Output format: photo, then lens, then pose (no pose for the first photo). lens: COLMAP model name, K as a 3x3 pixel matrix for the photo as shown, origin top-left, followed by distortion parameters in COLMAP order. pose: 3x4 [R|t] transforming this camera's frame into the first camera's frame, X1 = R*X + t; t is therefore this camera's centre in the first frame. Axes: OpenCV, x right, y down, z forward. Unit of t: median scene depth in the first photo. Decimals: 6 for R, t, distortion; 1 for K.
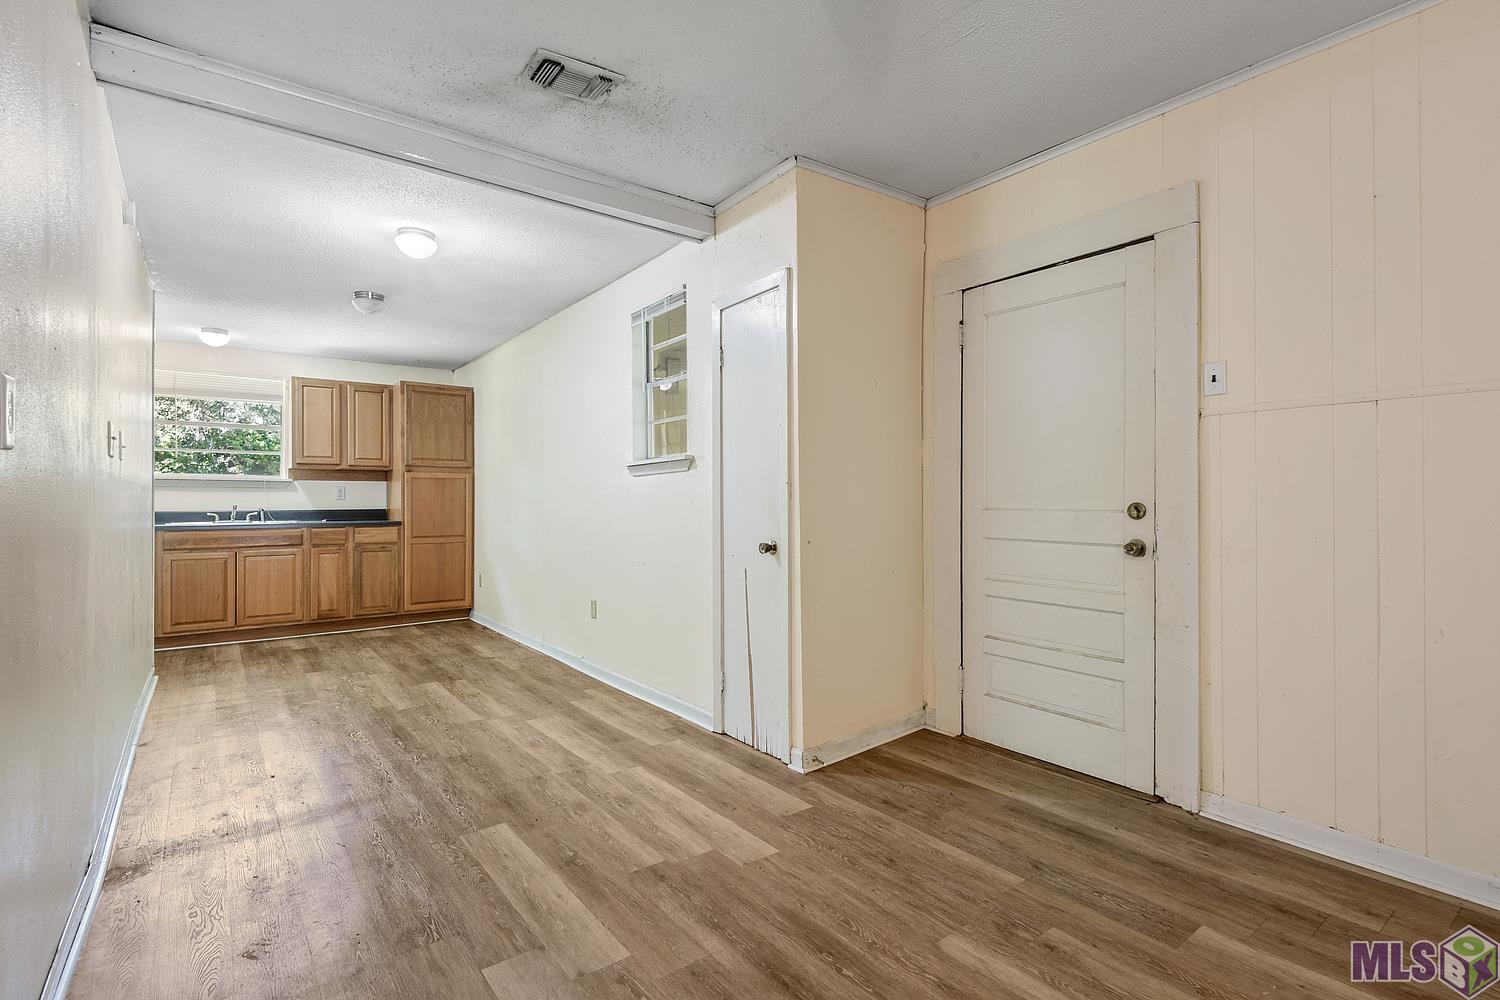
lens RADIAL K [[724.6, 0, 760.7], [0, 724.6, 493.9], [0, 0, 1]] dist [-0.001192, -0.000512]
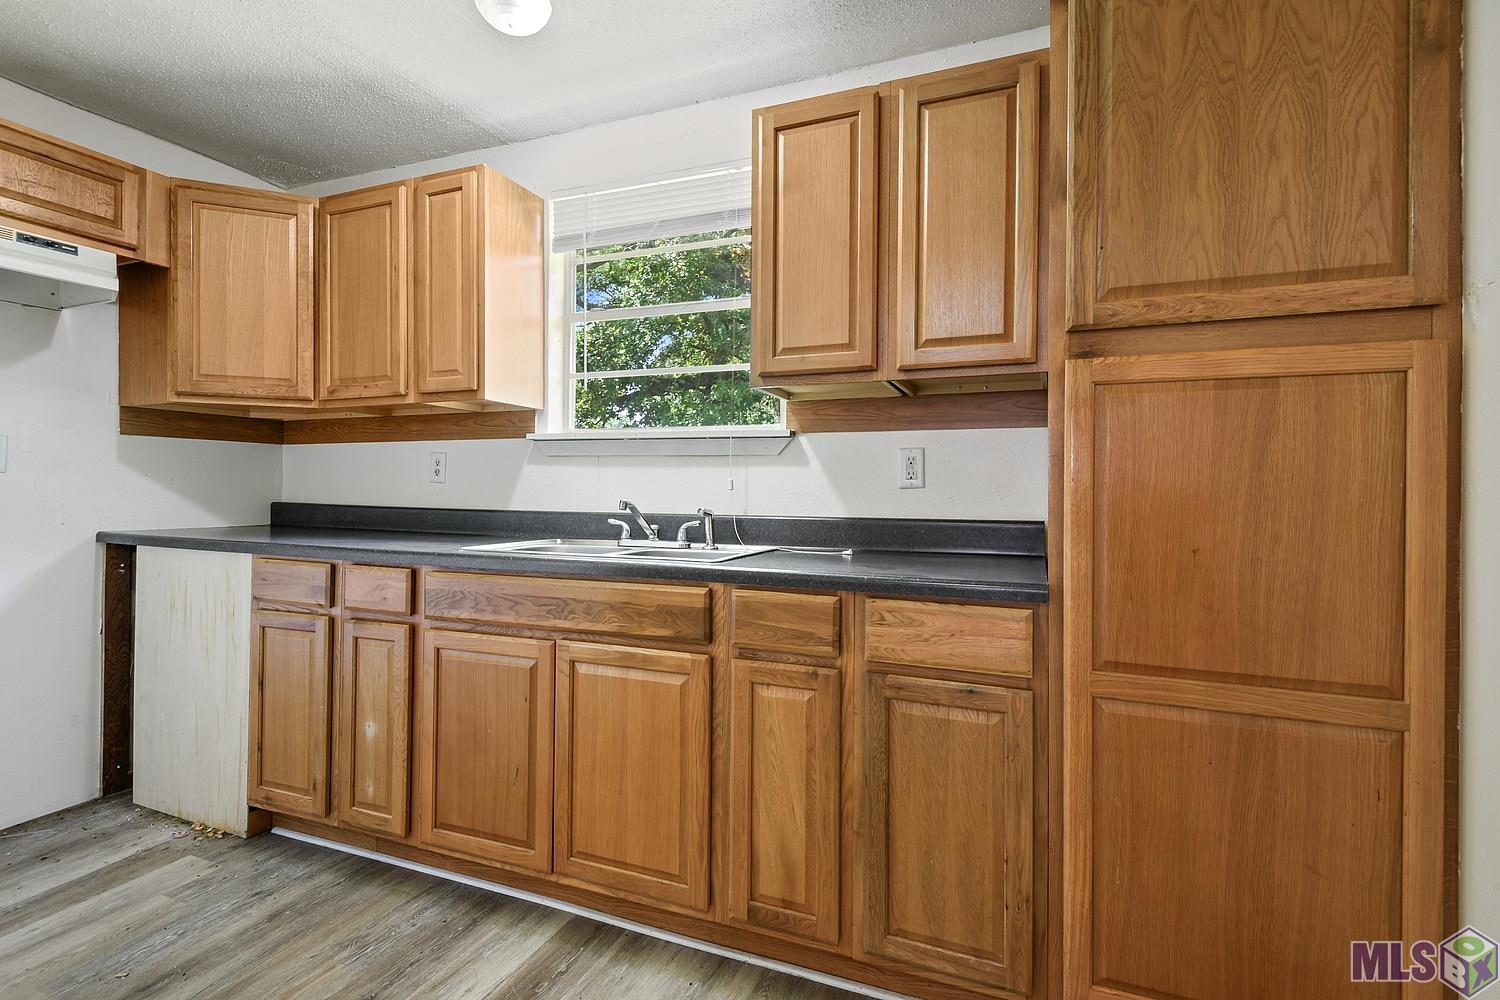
lens RADIAL K [[724.6, 0, 763.0], [0, 724.6, 490.8], [0, 0, 1]] dist [-0.001192, -0.000512]
pose [[0.509989, 0.001287, -0.860180, -0.349010], [-0.002541, 0.999997, -0.000011, 0.009526], [0.860177, 0.002192, 0.509990, 0.807082]]
